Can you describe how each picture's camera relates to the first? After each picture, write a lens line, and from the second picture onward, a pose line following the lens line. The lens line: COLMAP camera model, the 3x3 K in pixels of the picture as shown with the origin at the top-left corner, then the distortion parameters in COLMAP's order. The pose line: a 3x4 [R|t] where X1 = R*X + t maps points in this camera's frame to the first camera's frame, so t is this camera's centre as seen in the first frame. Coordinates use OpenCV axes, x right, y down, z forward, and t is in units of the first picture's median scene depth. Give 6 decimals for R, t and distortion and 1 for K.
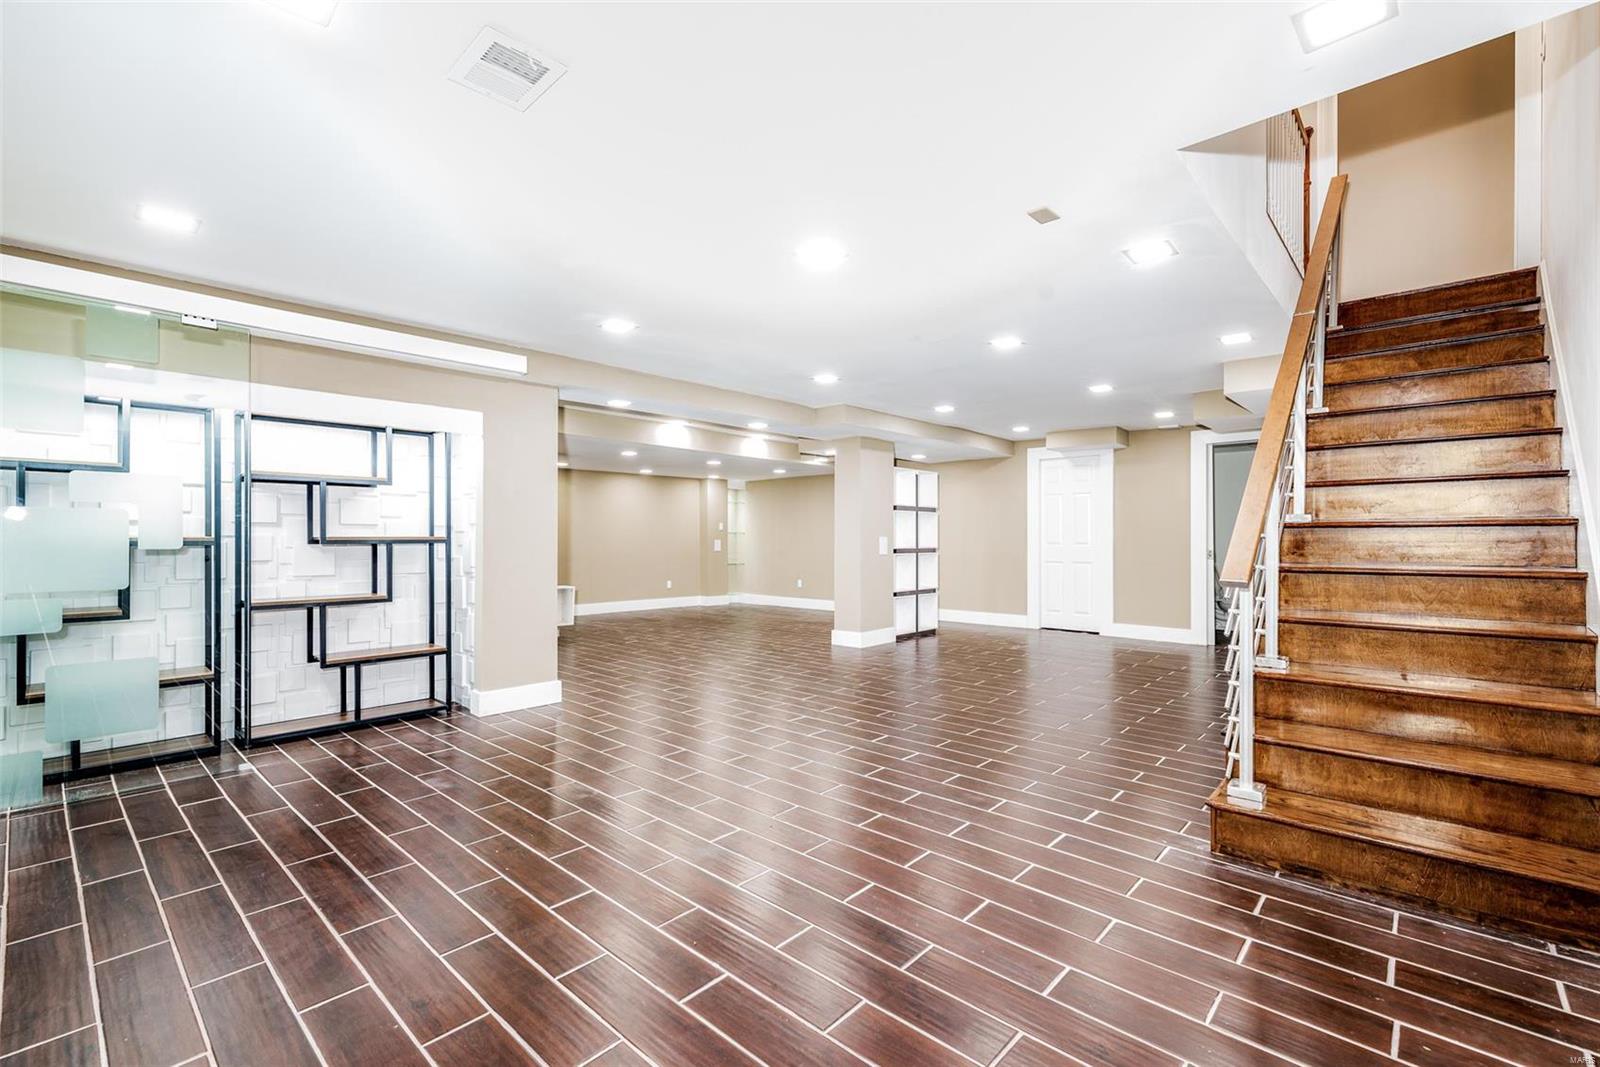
lens RADIAL K [[698.1, 0, 796.1], [0, 698.1, 537.0], [0, 0, 1]] dist [-0.000298, 0.000460]
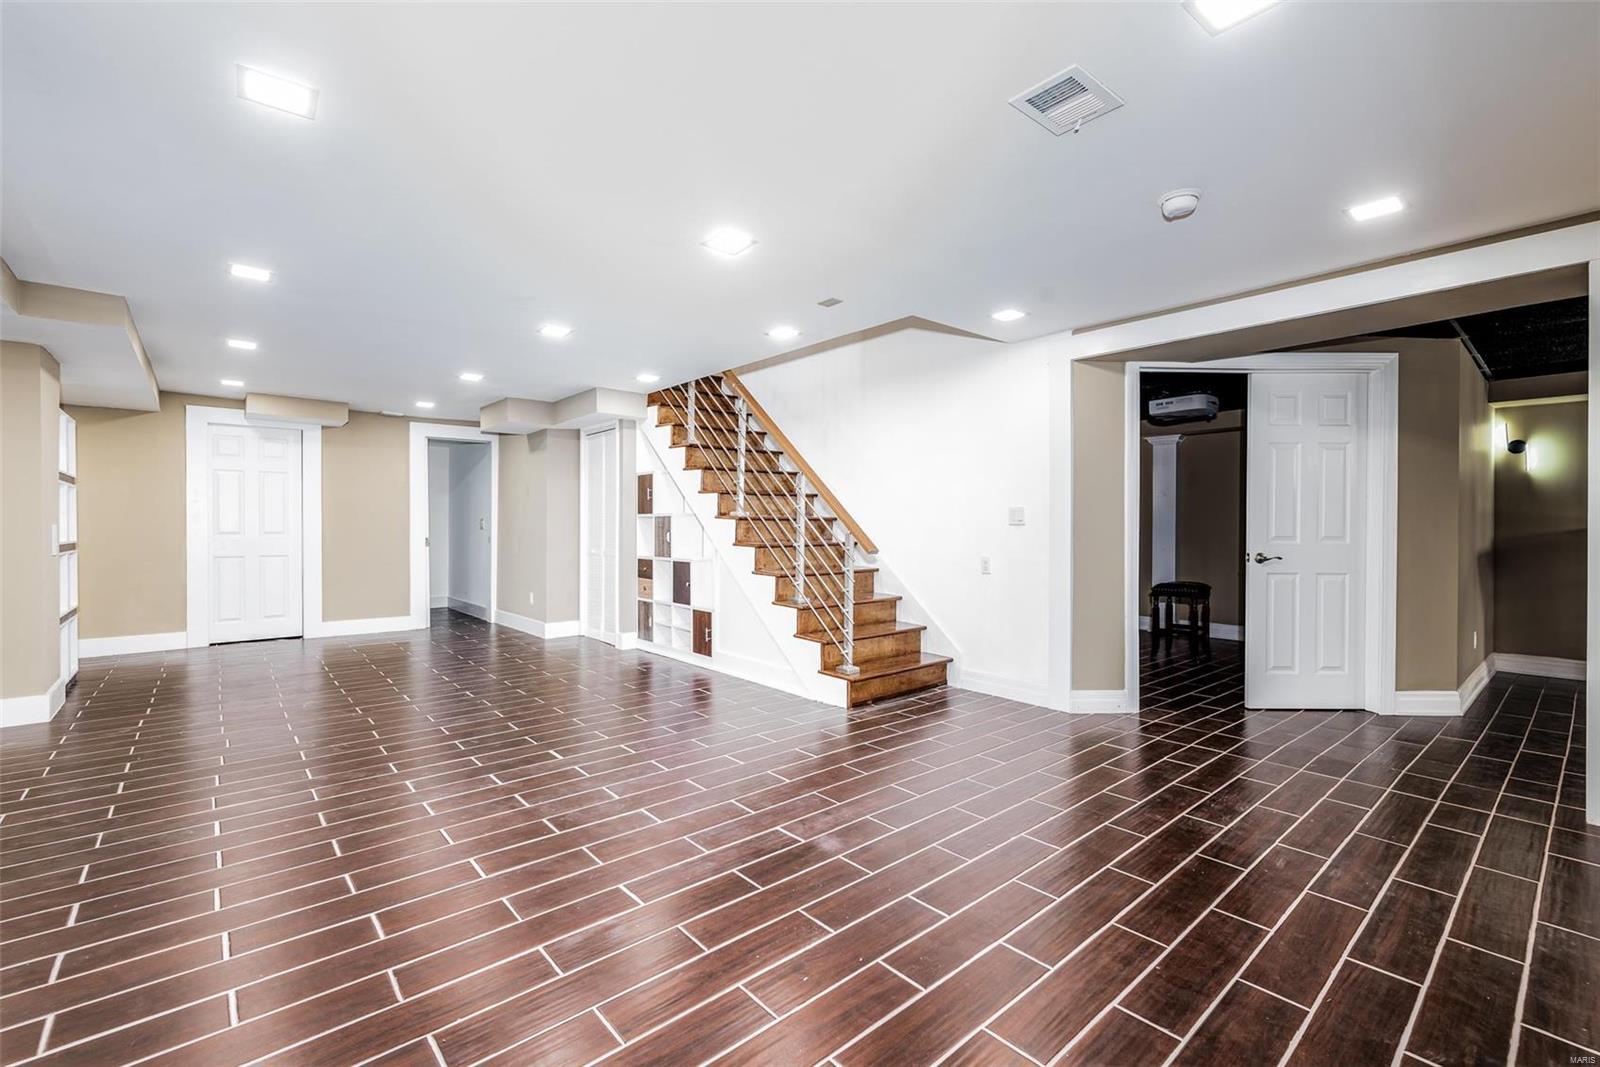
lens RADIAL K [[698.1, 0, 795.1], [0, 698.1, 532.6], [0, 0, 1]] dist [-0.000298, 0.000460]
pose [[0.102857, -0.007345, 0.994669, -0.389907], [-0.003037, 0.999966, 0.007699, 0.000489], [-0.994691, -0.003813, 0.102832, 0.329387]]
